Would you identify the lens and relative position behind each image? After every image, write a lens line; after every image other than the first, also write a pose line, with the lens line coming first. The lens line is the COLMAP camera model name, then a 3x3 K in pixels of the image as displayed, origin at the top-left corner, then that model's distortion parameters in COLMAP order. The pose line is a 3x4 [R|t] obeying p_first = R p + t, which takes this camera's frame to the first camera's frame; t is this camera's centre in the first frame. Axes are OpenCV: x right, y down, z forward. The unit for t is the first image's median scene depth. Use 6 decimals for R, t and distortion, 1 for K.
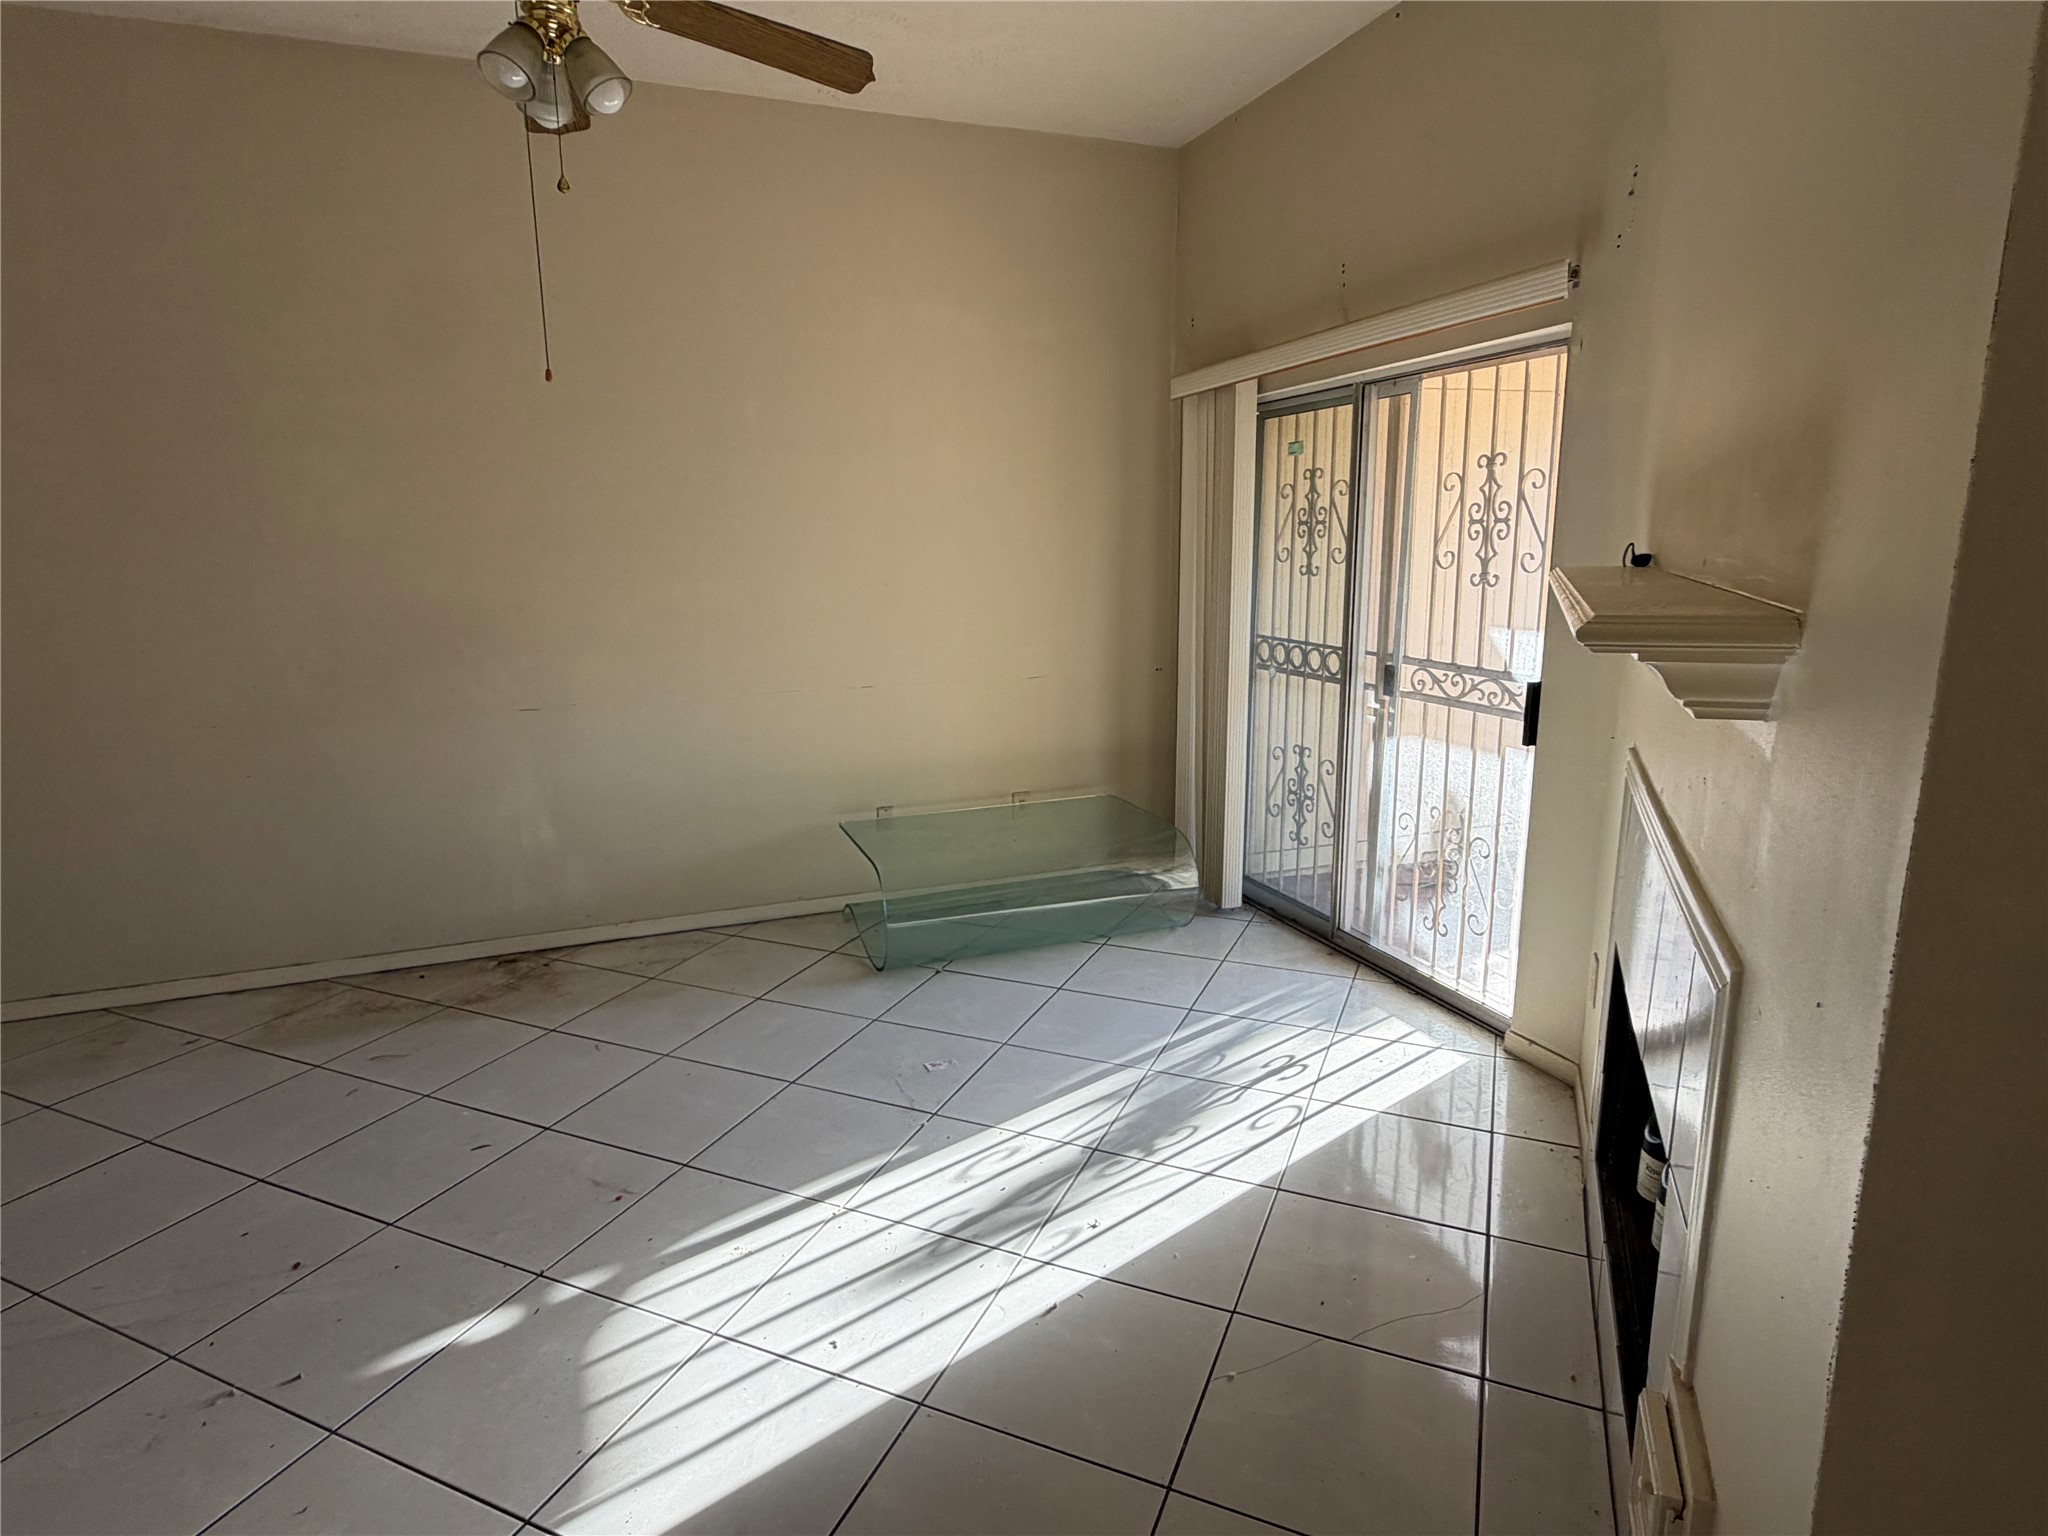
lens RADIAL K [[1119.3, 0, 1015.9], [0, 1119.3, 762.7], [0, 0, 1]] dist [0.002189, 0.001056]
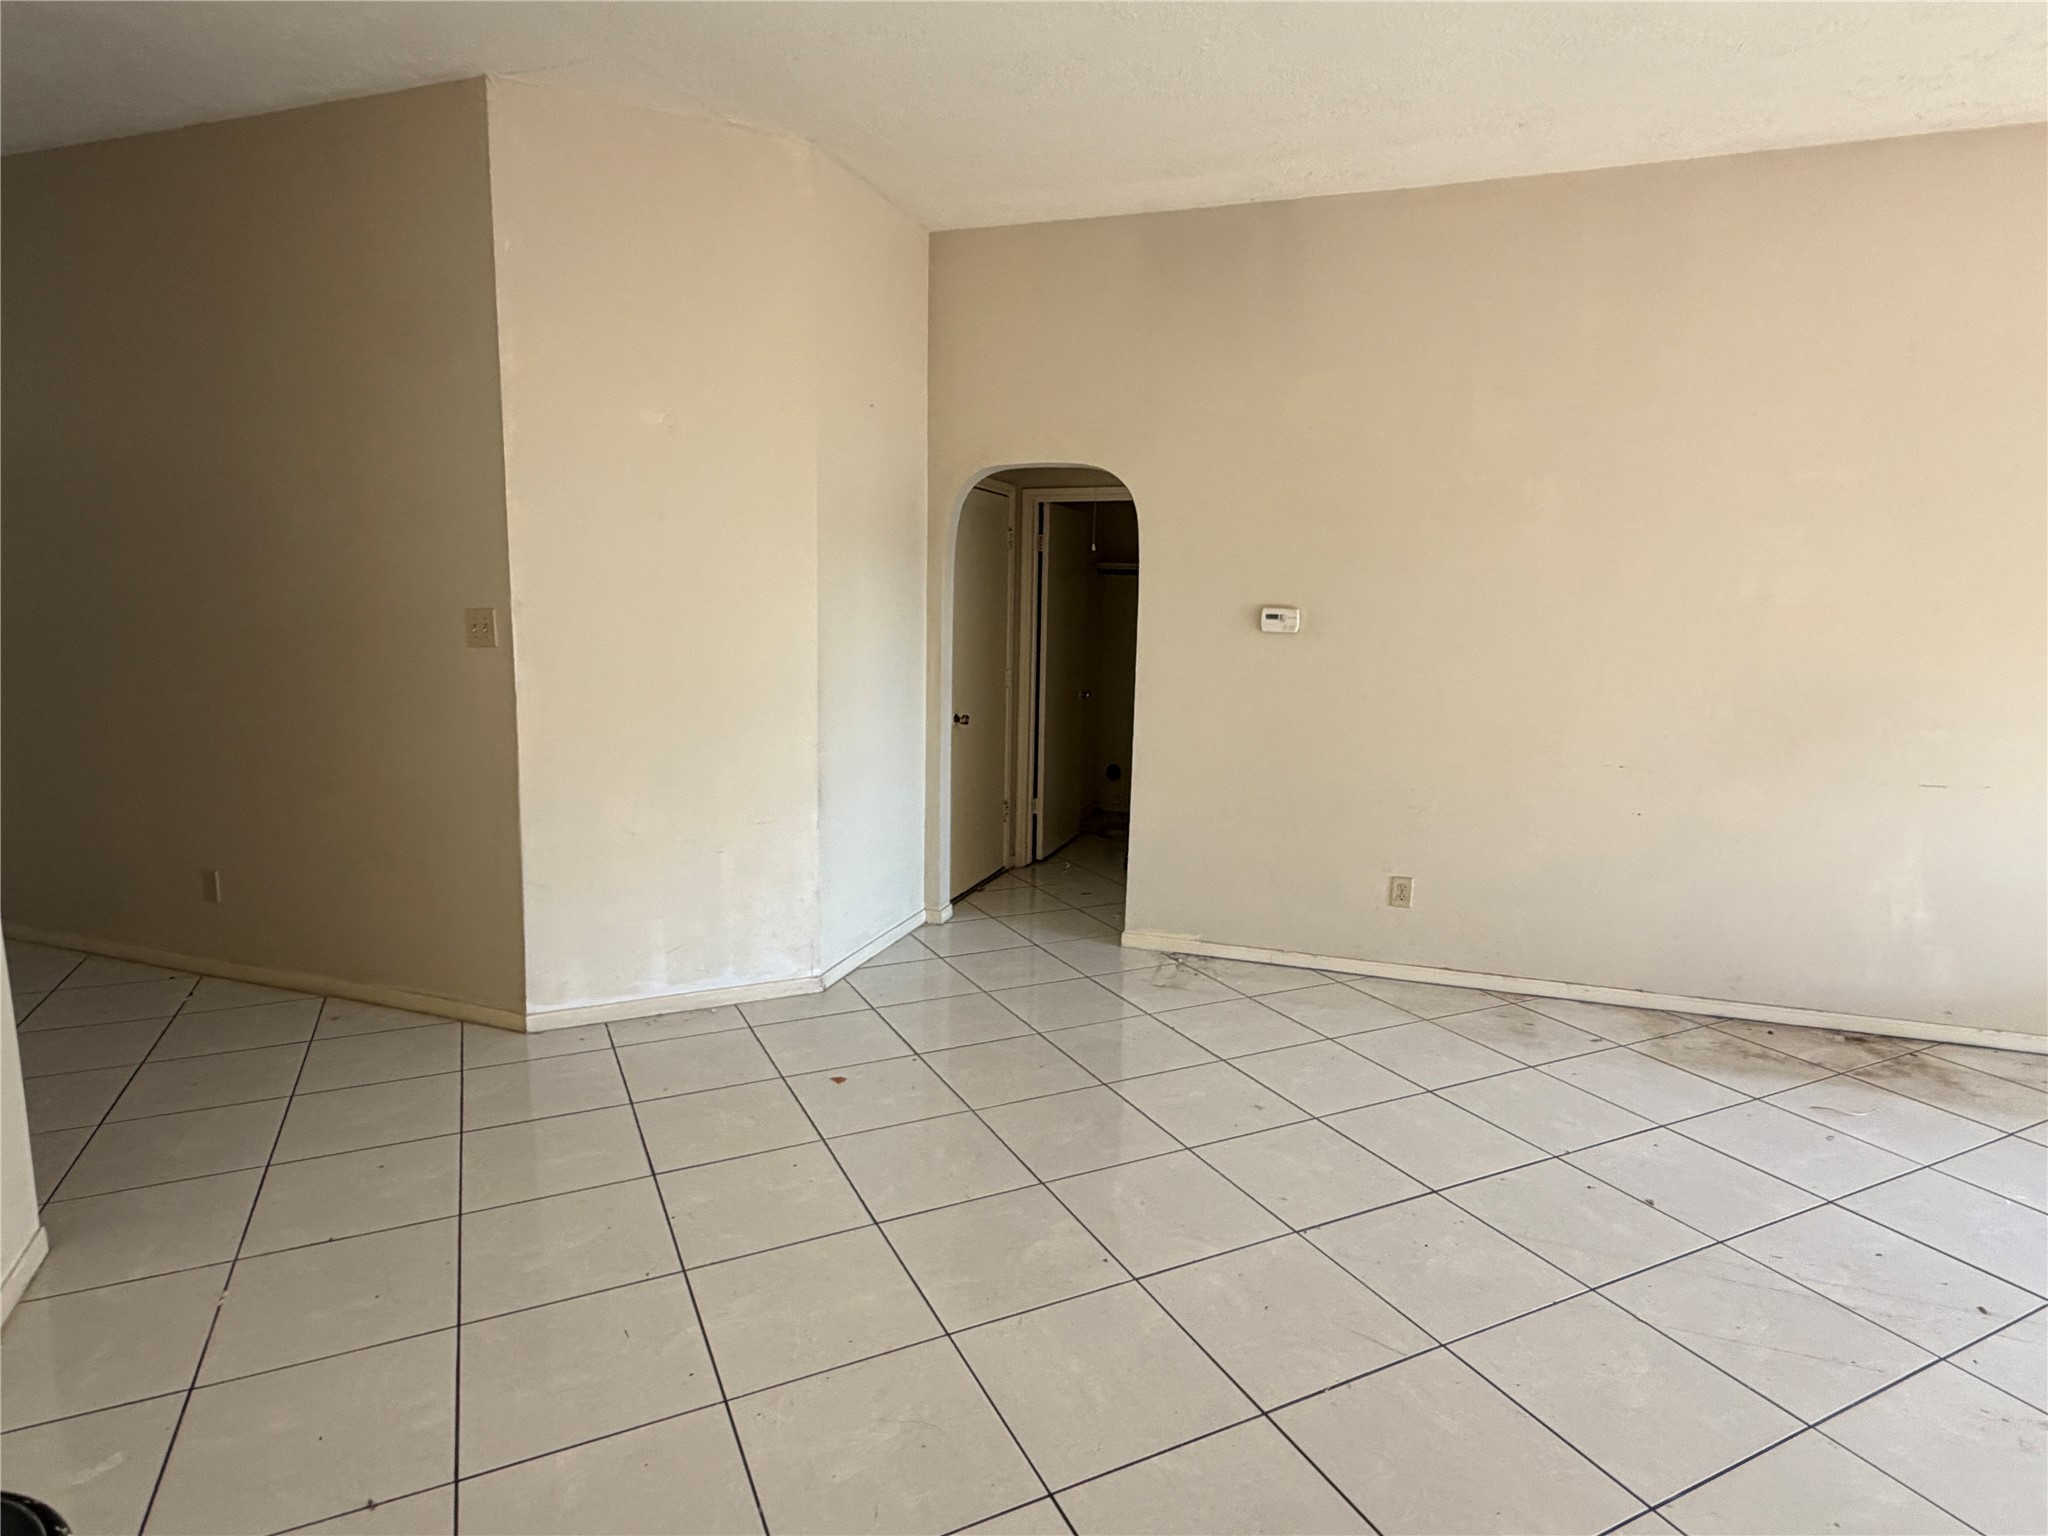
lens RADIAL K [[1116.3, 0, 1005.5], [0, 1116.3, 768.9], [0, 0, 1]] dist [-0.002647, 0.000945]
pose [[0.760962, 0.121884, -0.637245, -0.470228], [-0.152146, 0.988331, 0.007351, 0.056112], [0.630705, 0.091360, 0.770626, -0.254764]]
